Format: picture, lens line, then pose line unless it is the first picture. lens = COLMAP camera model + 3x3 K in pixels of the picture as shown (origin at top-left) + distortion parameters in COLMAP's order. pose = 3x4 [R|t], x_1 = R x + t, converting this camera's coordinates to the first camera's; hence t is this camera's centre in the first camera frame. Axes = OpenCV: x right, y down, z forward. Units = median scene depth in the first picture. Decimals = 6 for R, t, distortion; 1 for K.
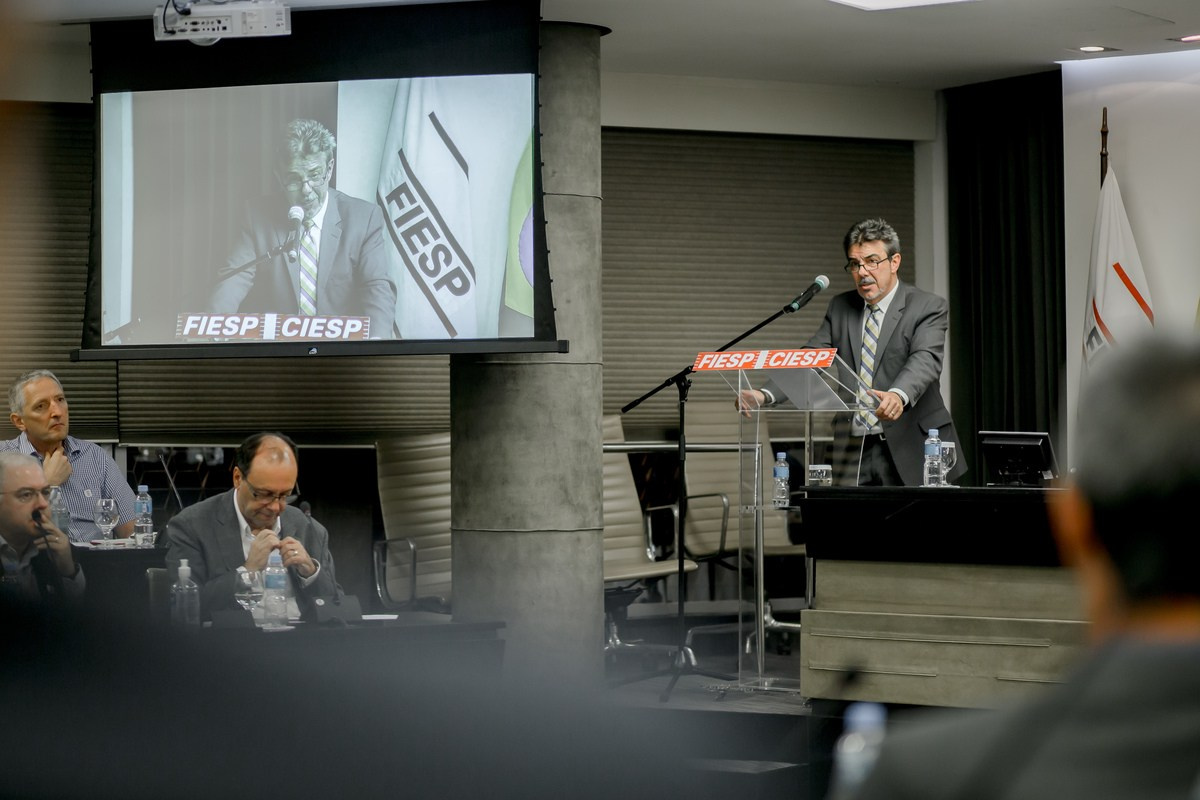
lens RADIAL K [[2861.9, 0, 600.0], [0, 2861.9, 400.0], [0, 0, 1]] dist [-0.118992, -0.358330]
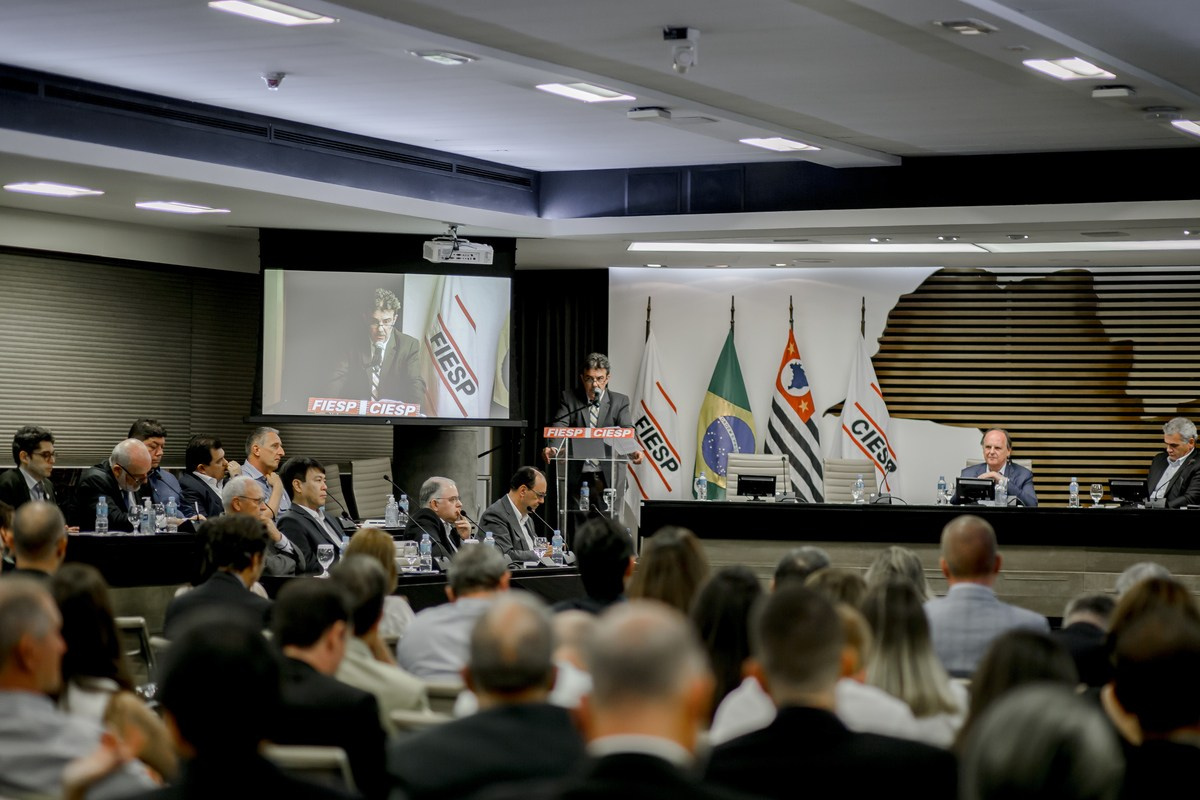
lens RADIAL K [[2920.1, 0, 600.0], [0, 2920.1, 400.0], [0, 0, 1]] dist [-0.115831, -0.965965]
pose [[0.808367, 0.031429, 0.587839, -1.069952], [-0.026271, 0.999505, -0.017313, -0.002603], [-0.588092, -0.001448, 0.808793, -0.568211]]
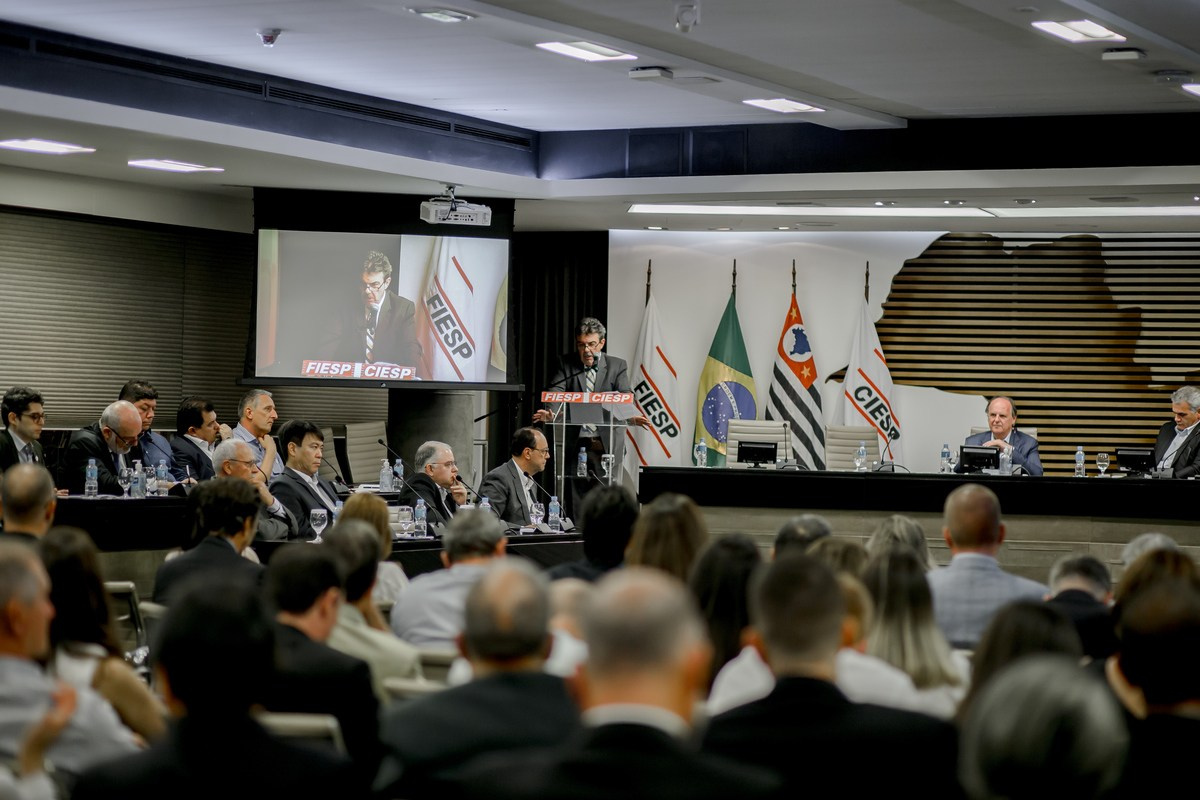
lens RADIAL K [[2962.3, 0, 600.0], [0, 2962.3, 400.0], [0, 0, 1]] dist [-0.107536, -1.131160]
pose [[0.807949, 0.029936, 0.588491, -1.067229], [-0.033230, 0.999434, -0.005219, -0.002769], [-0.588315, -0.015339, 0.808487, -0.564853]]
